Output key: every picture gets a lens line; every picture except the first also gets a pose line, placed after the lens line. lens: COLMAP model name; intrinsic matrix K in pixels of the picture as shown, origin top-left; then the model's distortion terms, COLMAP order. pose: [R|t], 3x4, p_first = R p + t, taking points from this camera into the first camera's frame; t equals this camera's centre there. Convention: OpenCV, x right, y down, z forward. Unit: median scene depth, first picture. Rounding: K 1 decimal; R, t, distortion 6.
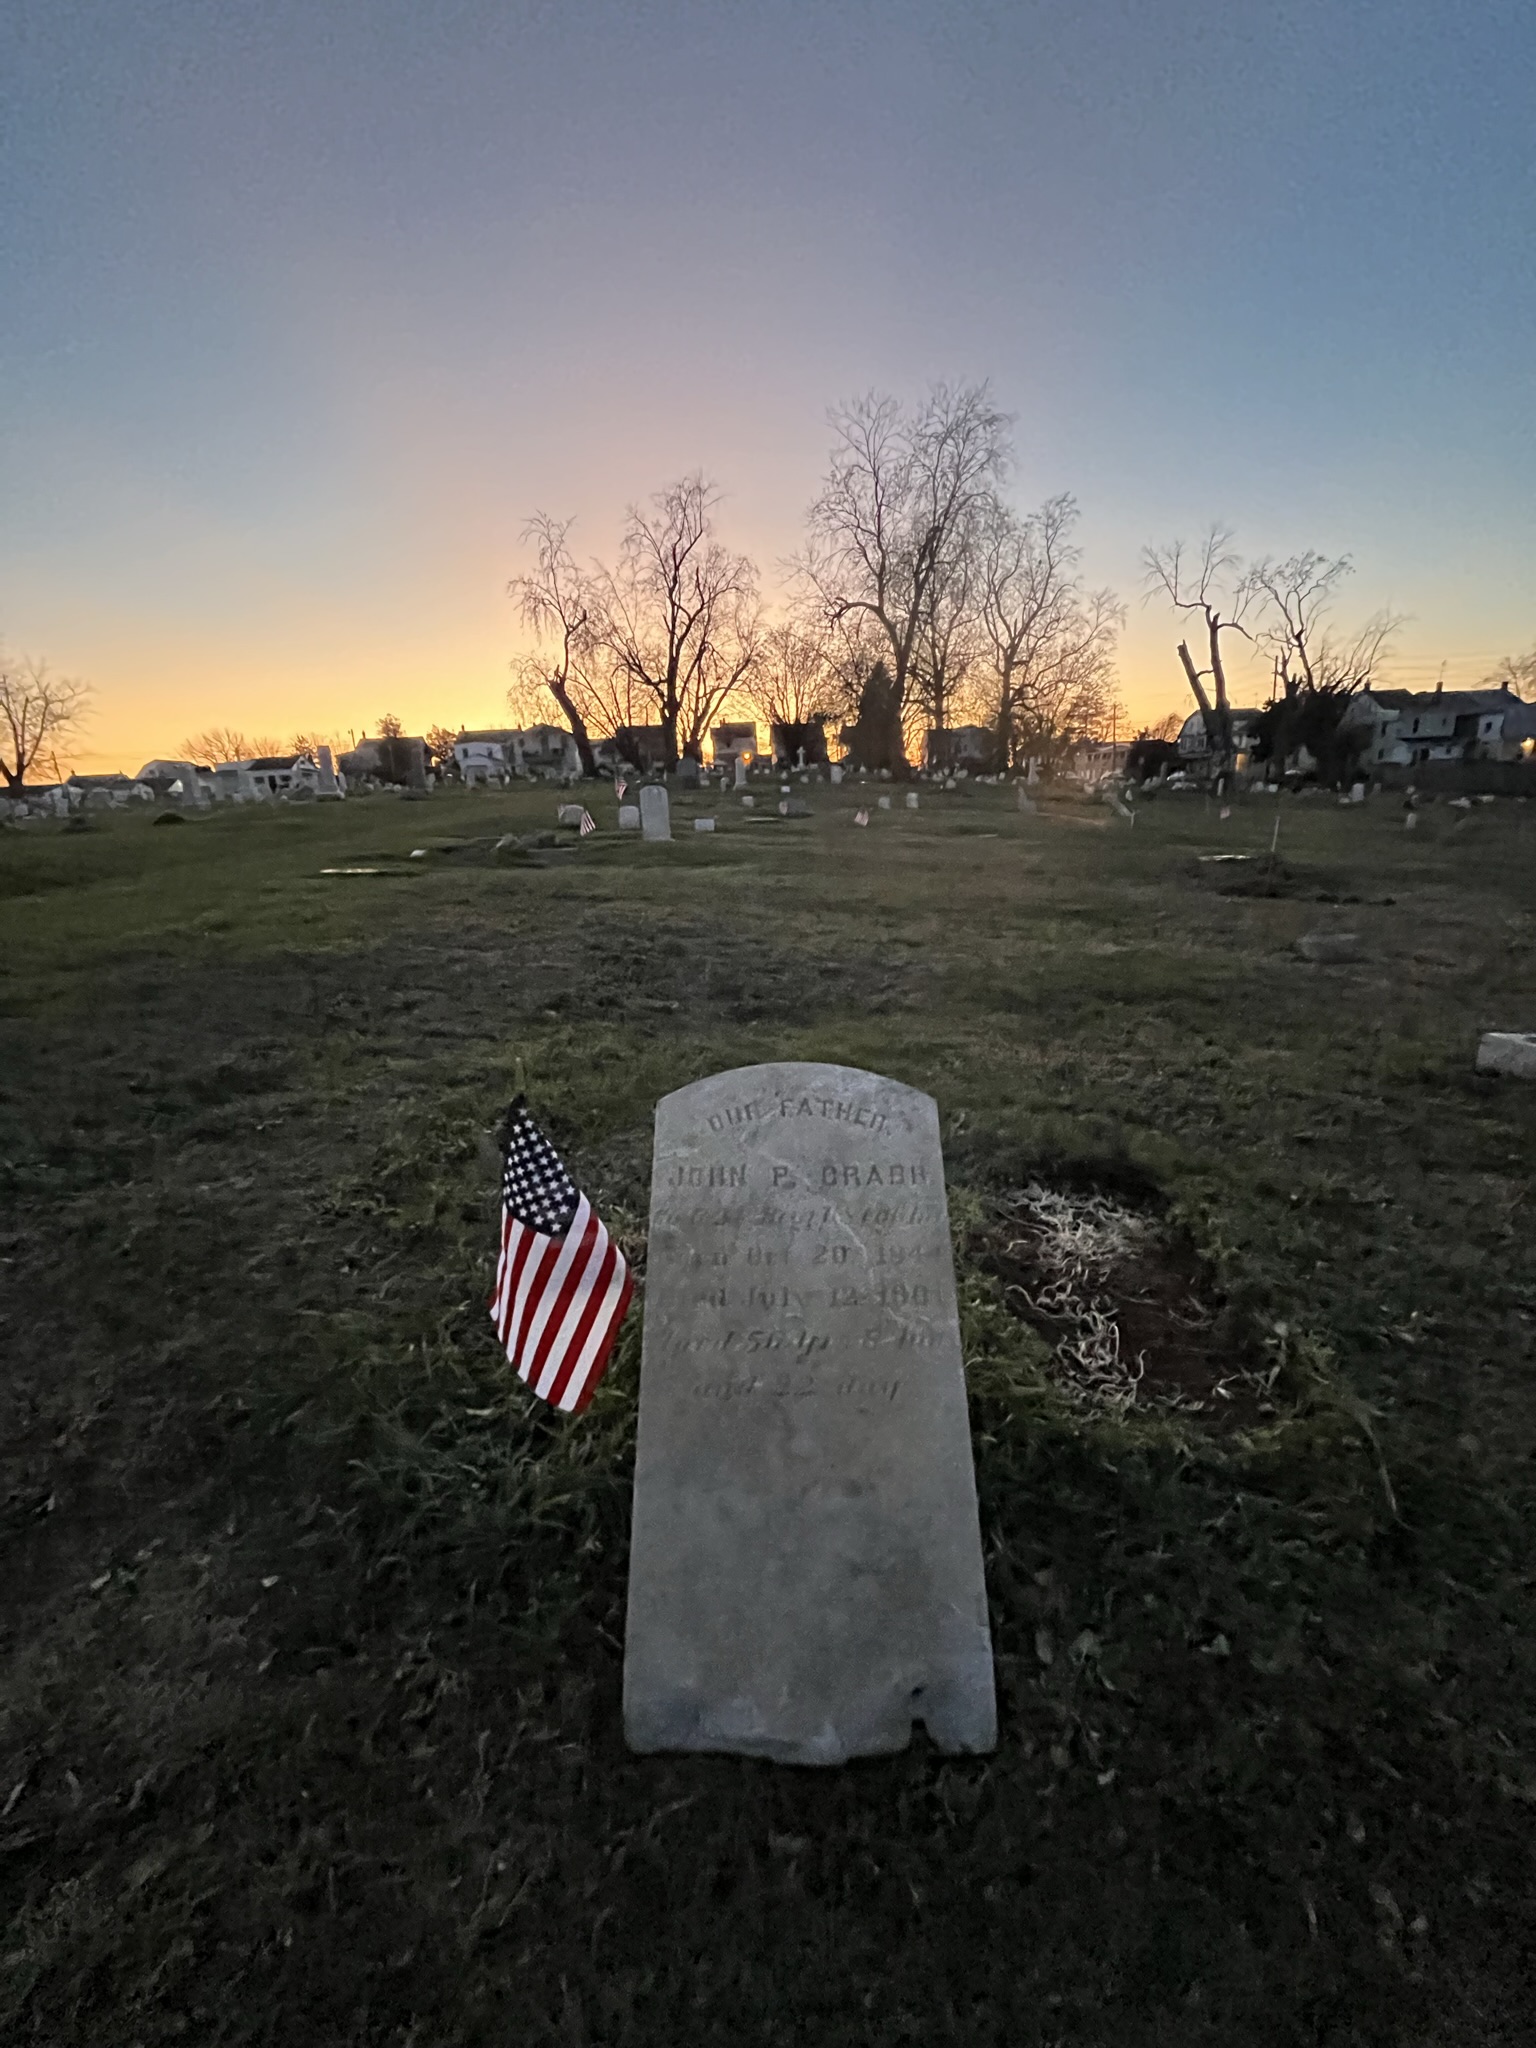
lens RADIAL K [[827.8, 0, 771.7], [0, 827.8, 1027.0], [0, 0, 1]] dist [-0.001587, 0.000255]
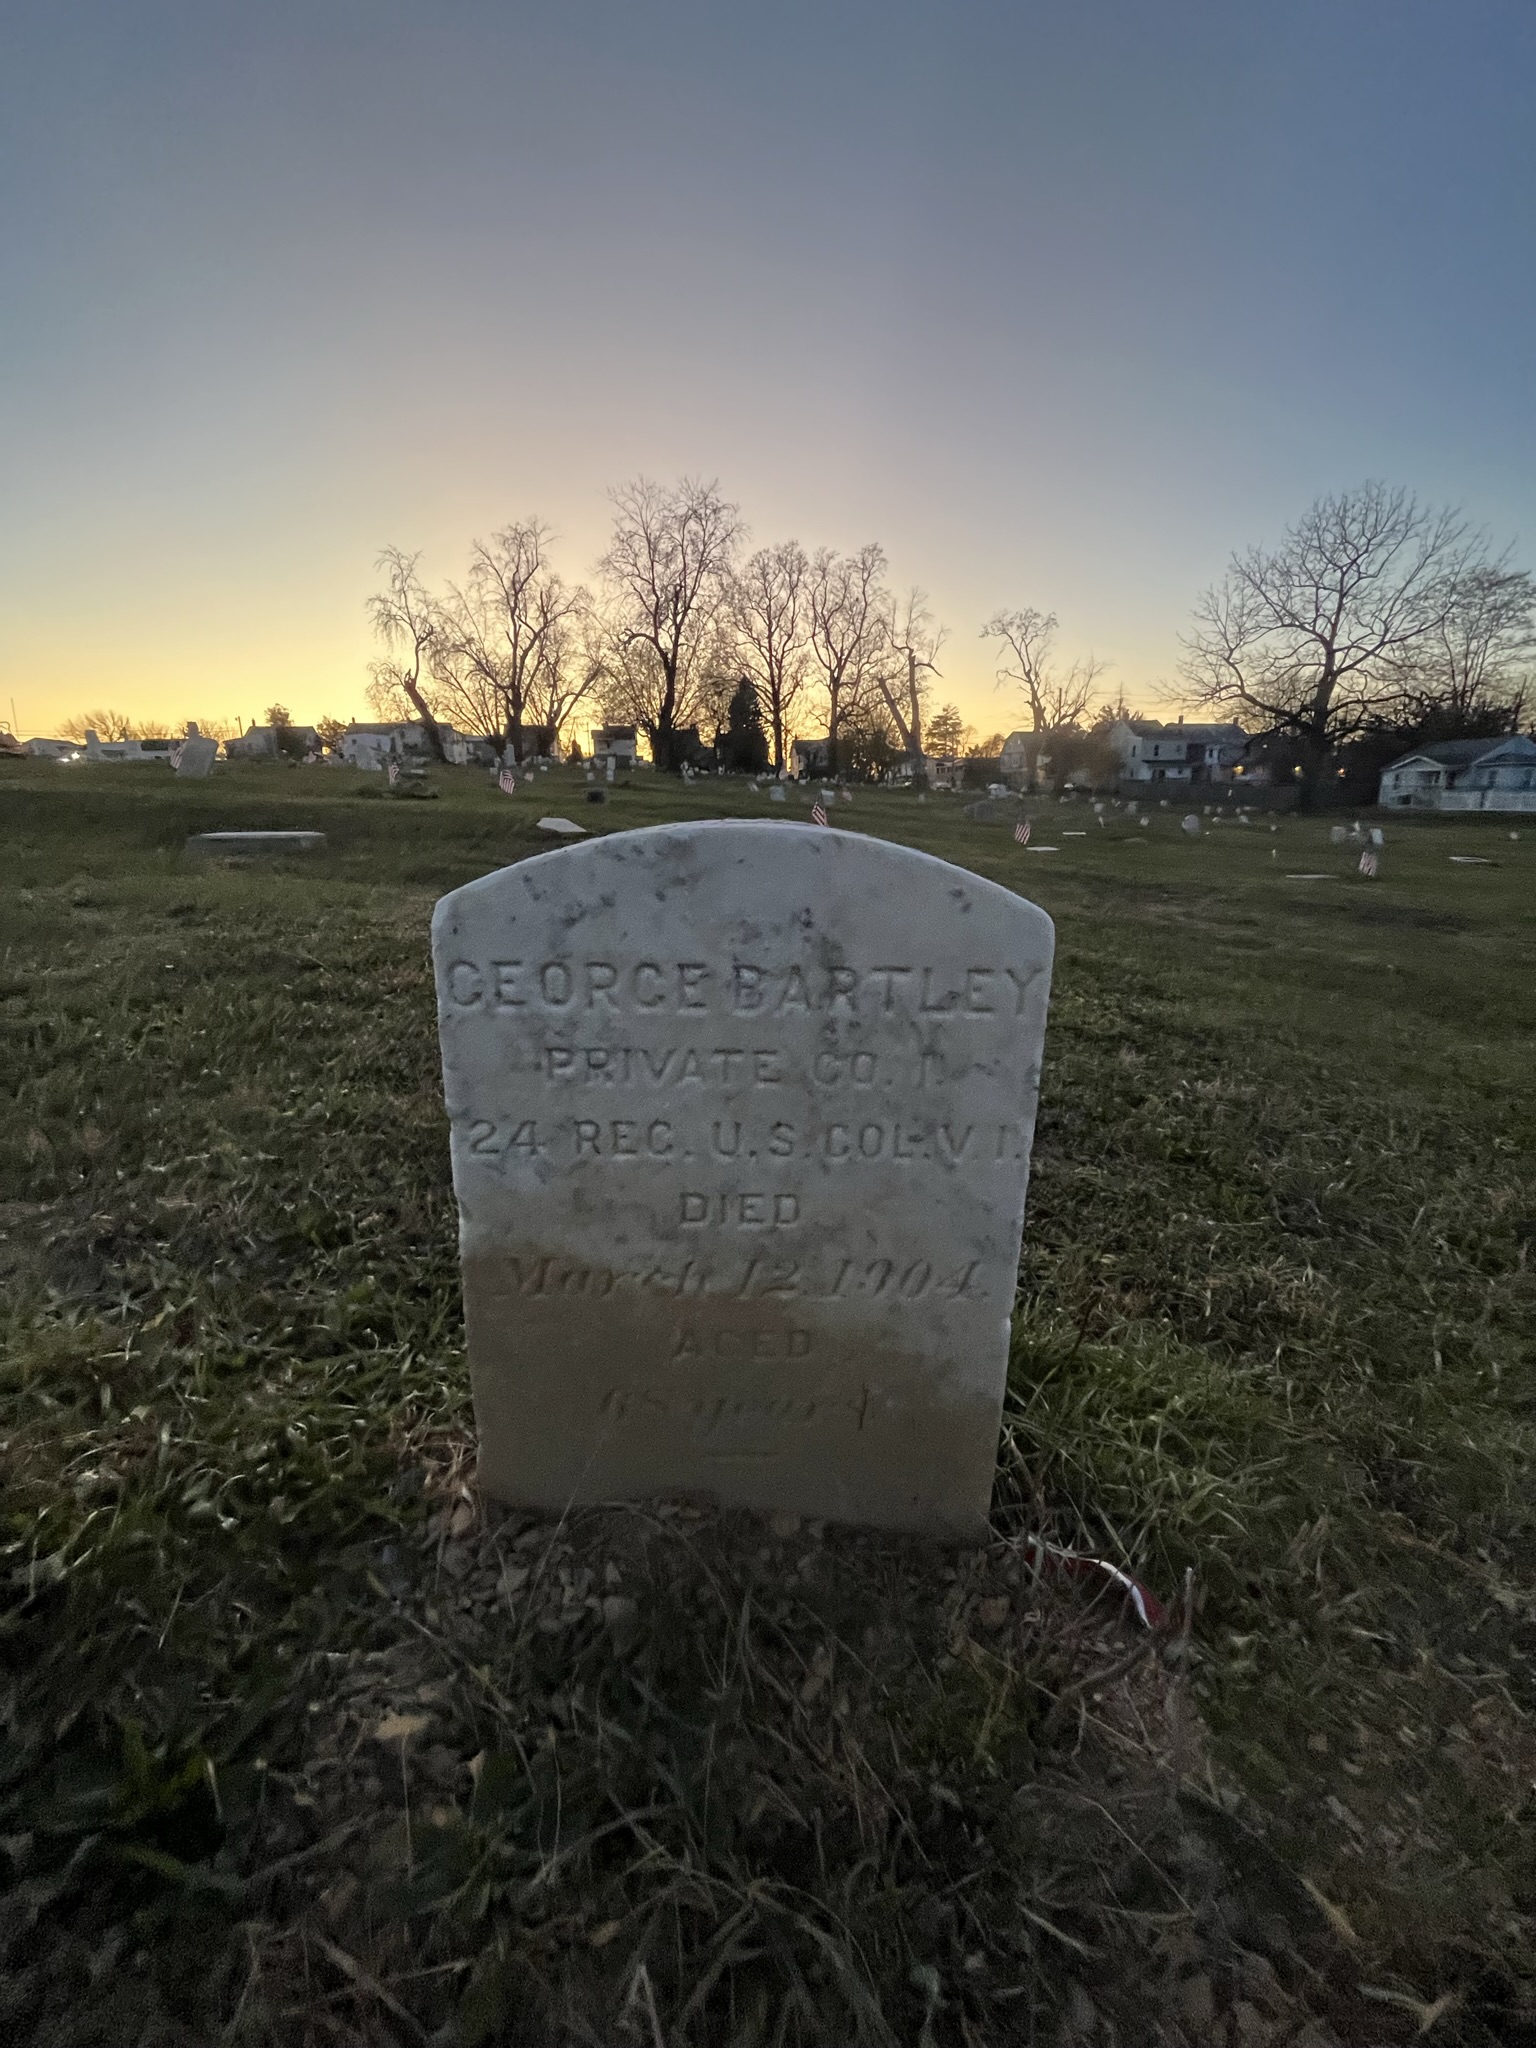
lens RADIAL K [[827.8, 0, 766.0], [0, 827.8, 1022.2], [0, 0, 1]] dist [-0.001587, 0.000255]
pose [[0.995761, 0.010061, 0.091431, 0.137832], [-0.008742, 0.999852, -0.014817, 0.083356], [-0.091566, 0.013955, 0.995701, -0.219998]]
